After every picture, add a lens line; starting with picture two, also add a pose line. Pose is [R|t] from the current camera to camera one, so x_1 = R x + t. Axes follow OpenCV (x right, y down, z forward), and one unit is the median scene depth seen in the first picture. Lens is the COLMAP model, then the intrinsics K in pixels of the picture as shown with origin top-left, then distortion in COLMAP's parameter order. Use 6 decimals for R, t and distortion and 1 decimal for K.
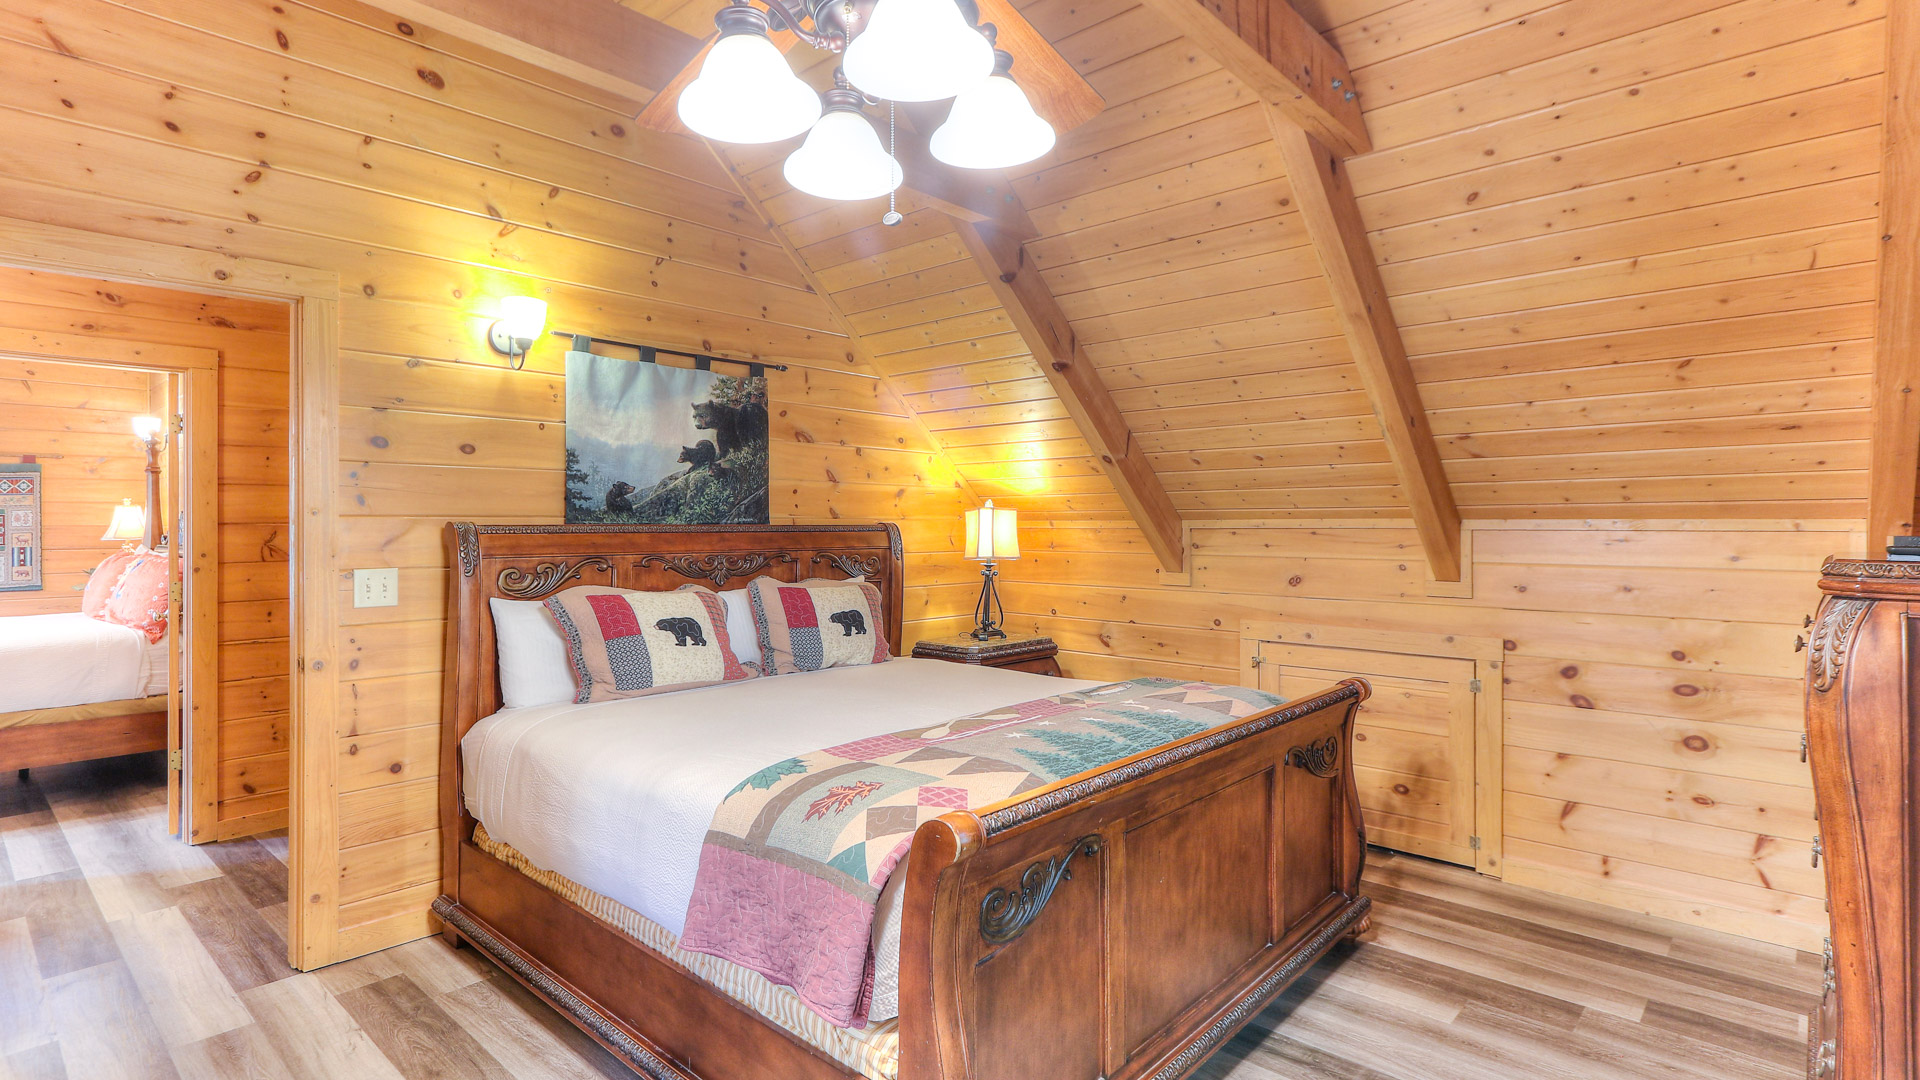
lens RADIAL K [[937.8, 0, 963.8], [0, 937.8, 535.9], [0, 0, 1]] dist [0.001659, -0.000061]
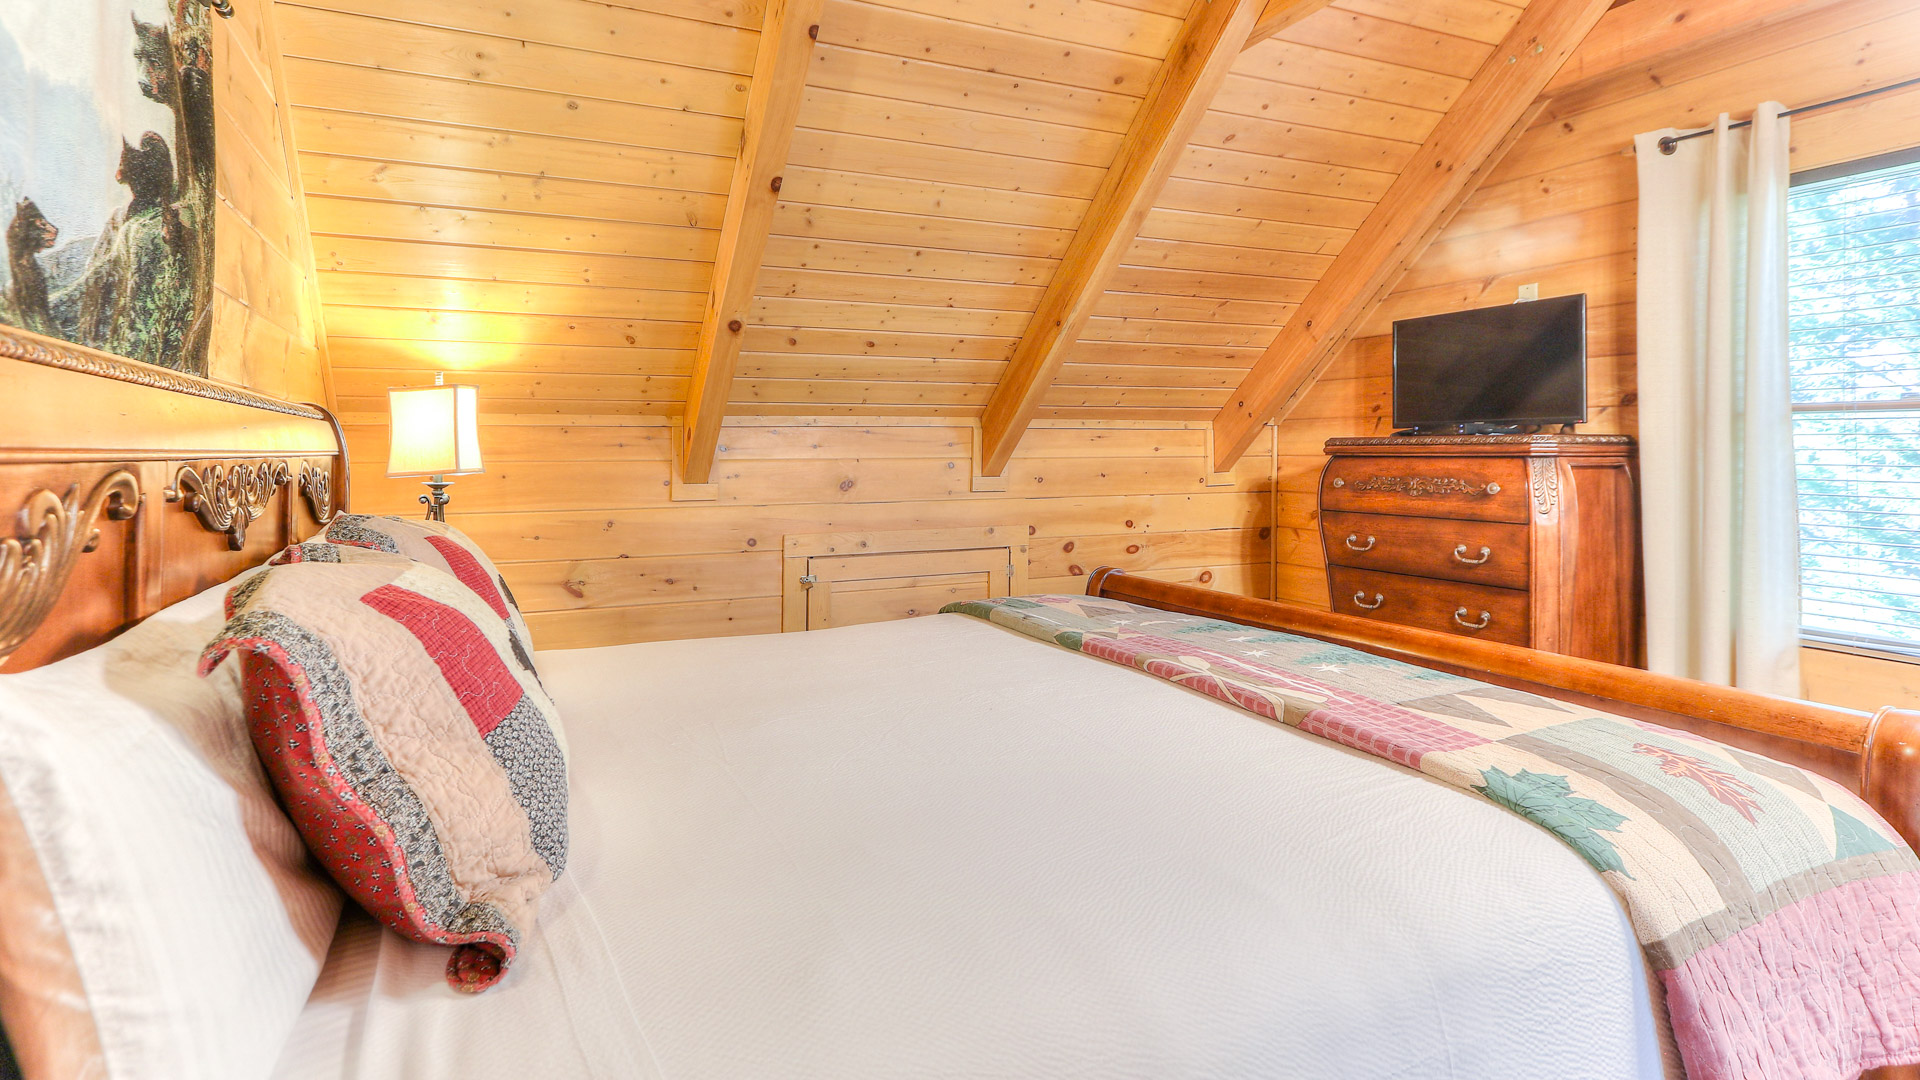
lens RADIAL K [[983.5, 0, 959.6], [0, 983.5, 522.5], [0, 0, 1]] dist [-0.002780, -0.000115]
pose [[0.373625, -0.069042, 0.925007, -0.520676], [0.016473, 0.997563, 0.067804, 0.022838], [-0.927434, -0.010096, 0.373851, 0.592031]]
